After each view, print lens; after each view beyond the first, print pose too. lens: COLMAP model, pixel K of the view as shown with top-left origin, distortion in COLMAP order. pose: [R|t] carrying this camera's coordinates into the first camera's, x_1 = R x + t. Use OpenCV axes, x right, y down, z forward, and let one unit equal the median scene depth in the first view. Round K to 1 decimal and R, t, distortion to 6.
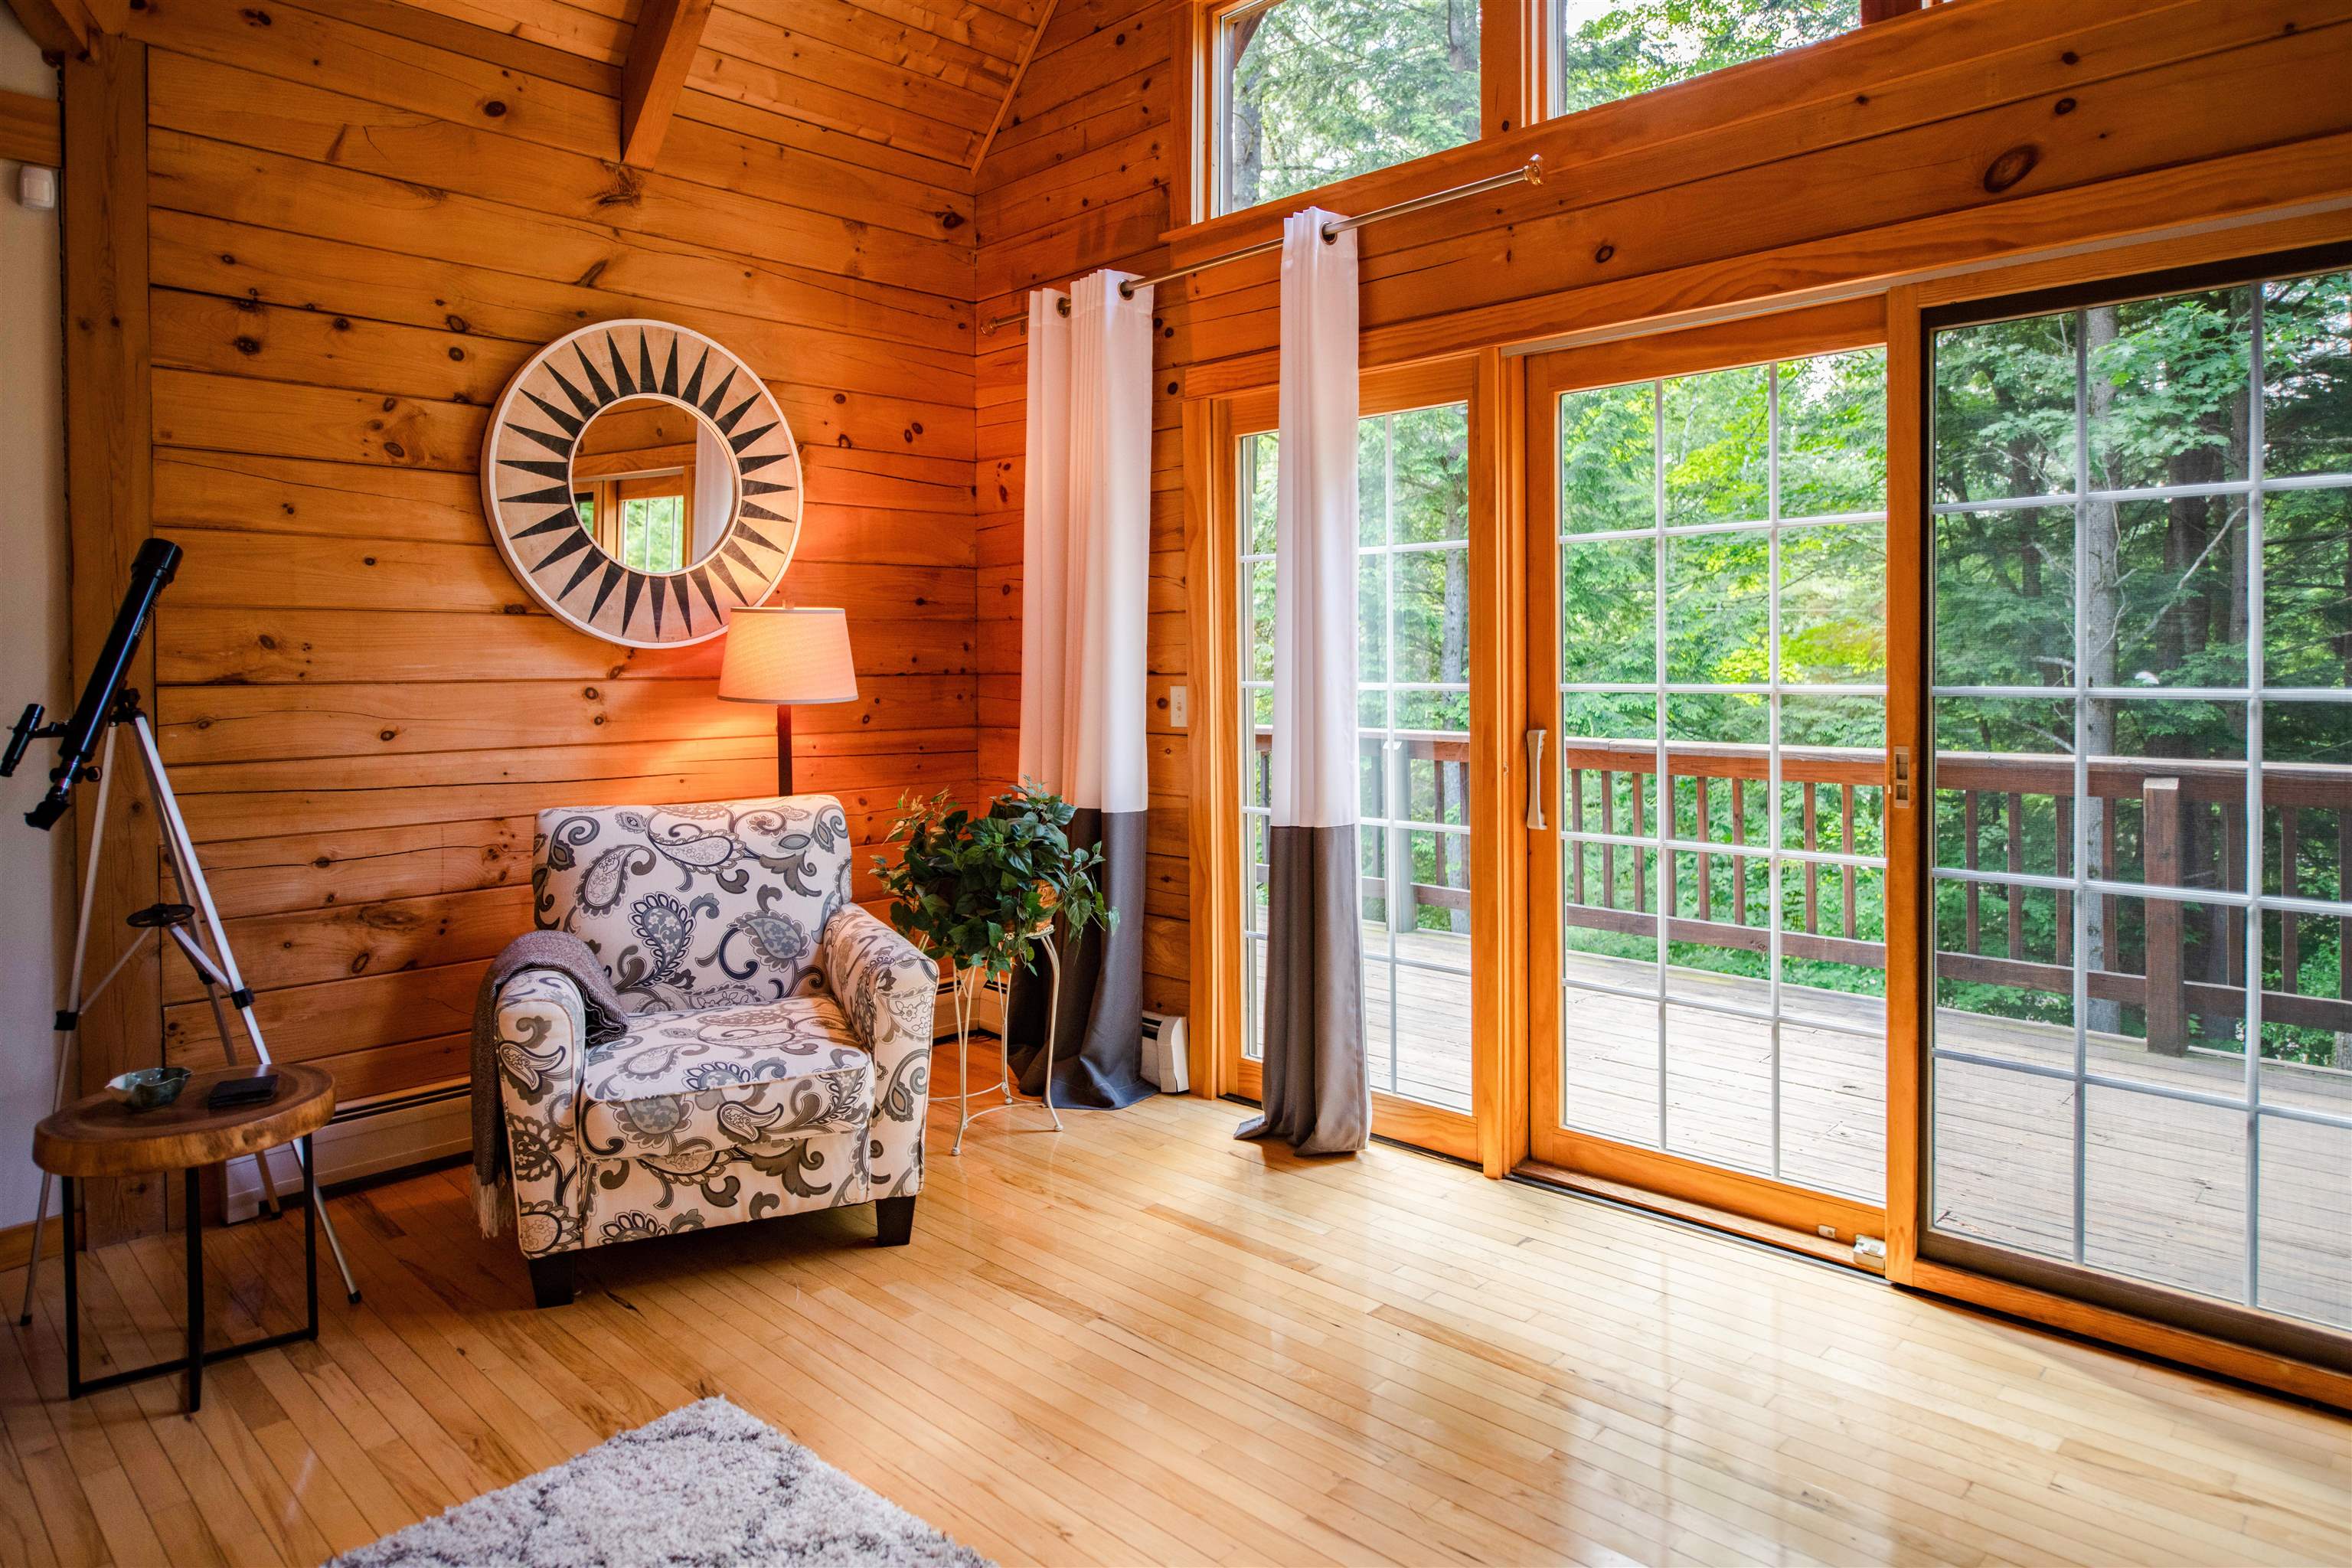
lens RADIAL K [[1438.1, 0, 1179.8], [0, 1438.1, 662.2], [0, 0, 1]] dist [0.004223, -0.000673]
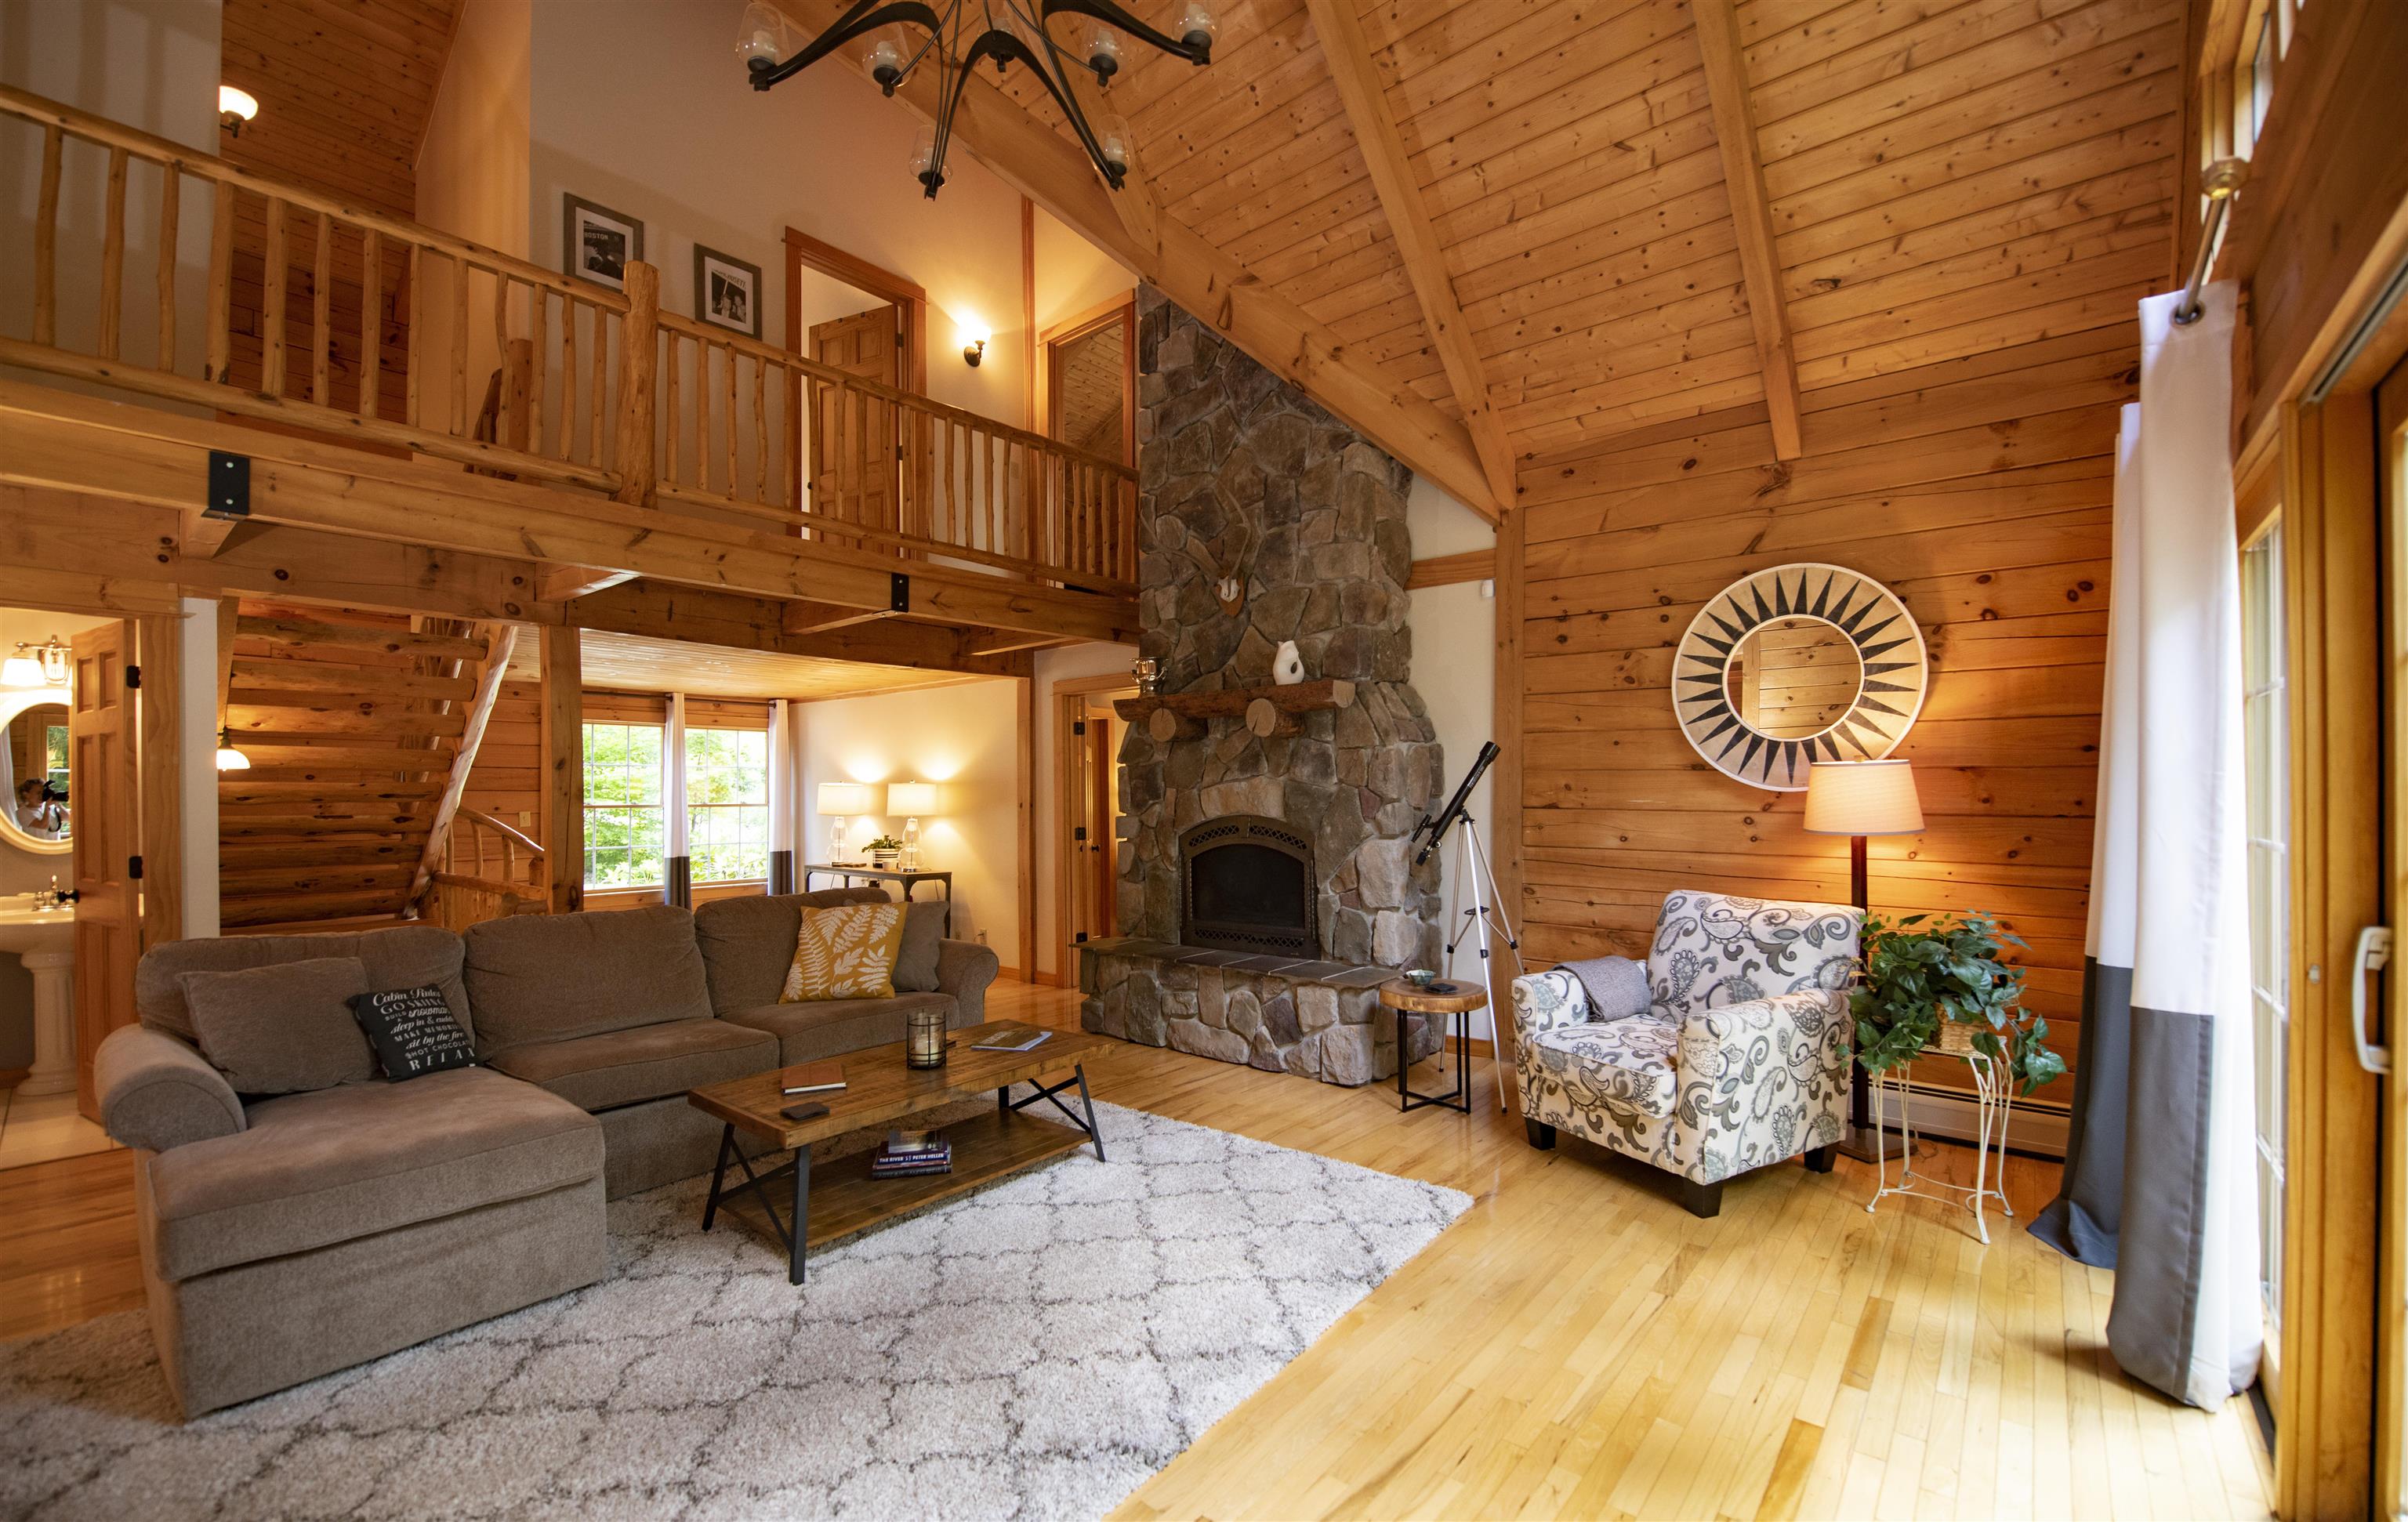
lens RADIAL K [[989.4, 0, 1207.3], [0, 989.4, 781.4], [0, 0, 1]] dist [-0.013232, -0.000049]
pose [[0.068565, 0.000644, -0.997646, 0.630649], [-0.005116, 0.999987, 0.000294, -0.018542], [0.997634, 0.005084, 0.068567, 0.382470]]
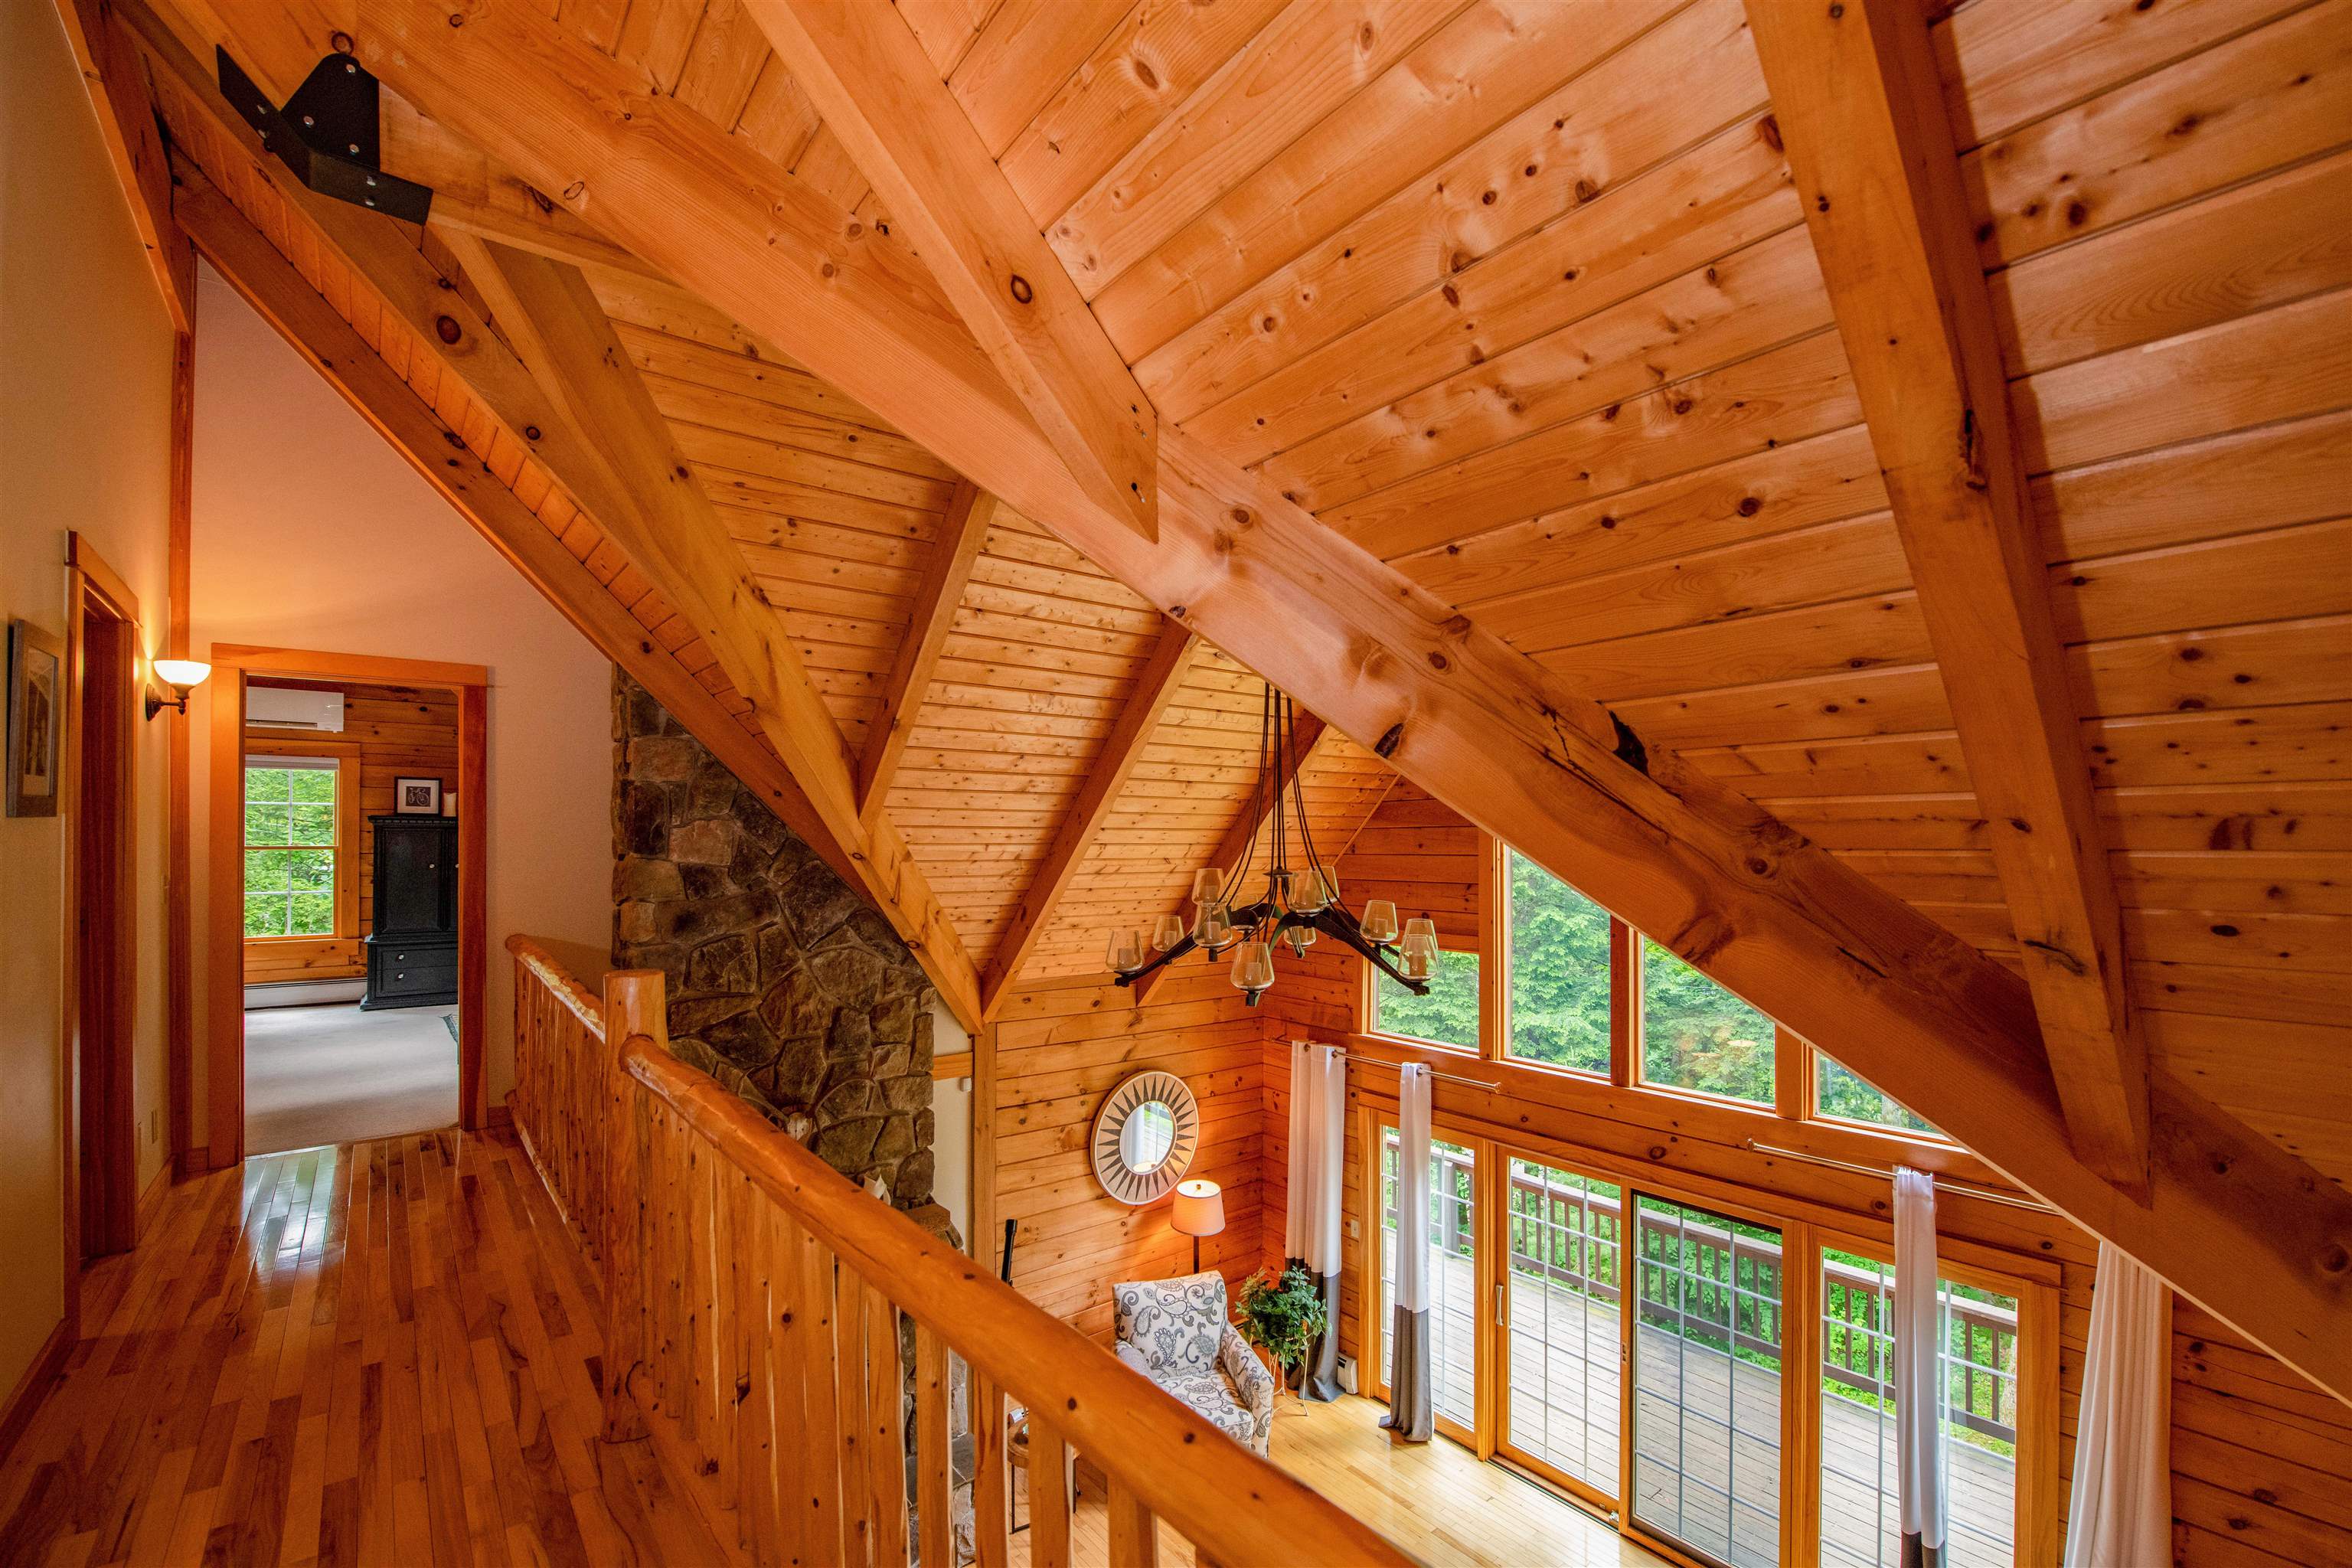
lens RADIAL K [[1004.3, 0, 1202.9], [0, 1004.3, 787.6], [0, 0, 1]] dist [-0.015935, -0.000206]
pose [[0.994754, 0.009286, -0.101875, -0.102823], [-0.014054, 0.998834, -0.046182, -0.713551], [0.101327, 0.047372, 0.993725, -0.833069]]
